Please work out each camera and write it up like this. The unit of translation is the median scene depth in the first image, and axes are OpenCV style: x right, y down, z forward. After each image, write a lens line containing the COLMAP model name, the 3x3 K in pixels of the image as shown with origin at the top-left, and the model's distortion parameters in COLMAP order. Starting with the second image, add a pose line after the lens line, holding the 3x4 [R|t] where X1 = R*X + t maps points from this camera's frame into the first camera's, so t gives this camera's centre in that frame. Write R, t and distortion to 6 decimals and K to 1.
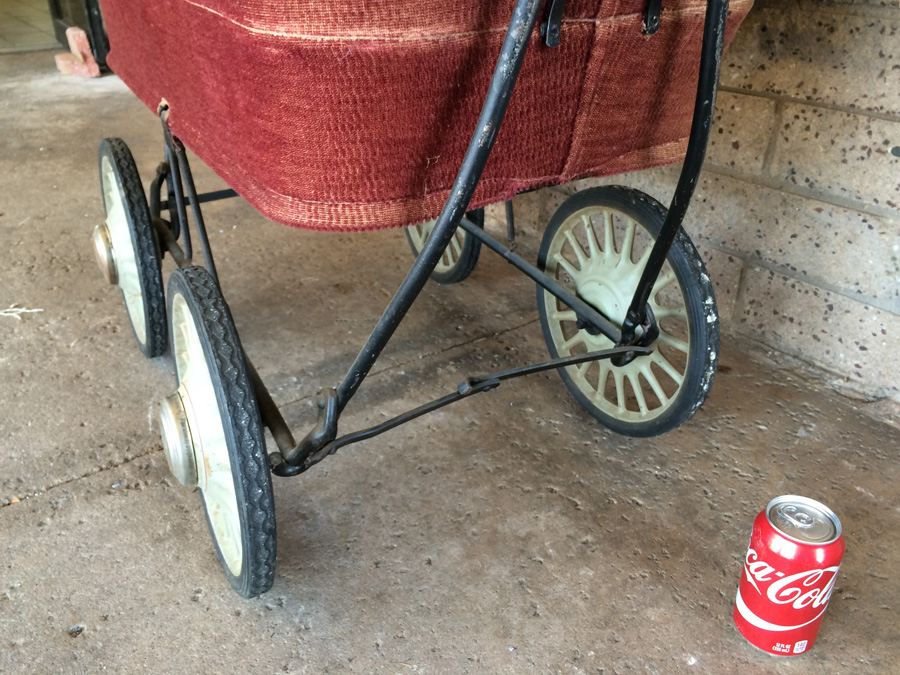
lens RADIAL K [[769.2, 0, 449.4], [0, 769.2, 338.6], [0, 0, 1]] dist [0.080956, -0.116554]
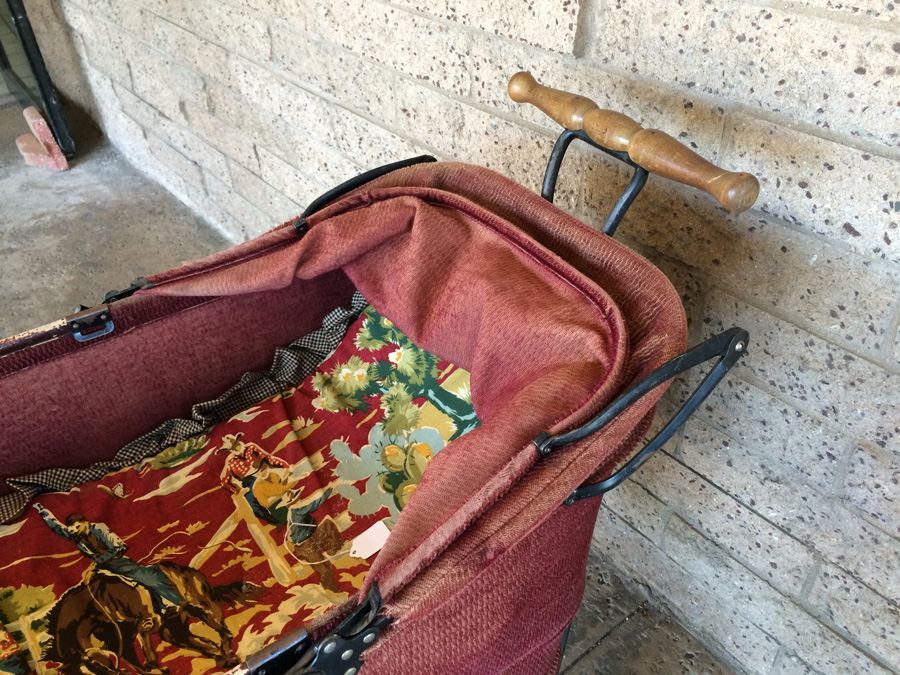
lens RADIAL K [[769.2, 0, 447.8], [0, 769.2, 336.1], [0, 0, 1]] dist [0.080956, -0.116554]
pose [[0.996587, -0.081388, 0.013767, -0.054813], [0.077901, 0.982503, 0.169173, -0.831654], [-0.027295, -0.167523, 0.985490, 0.056001]]
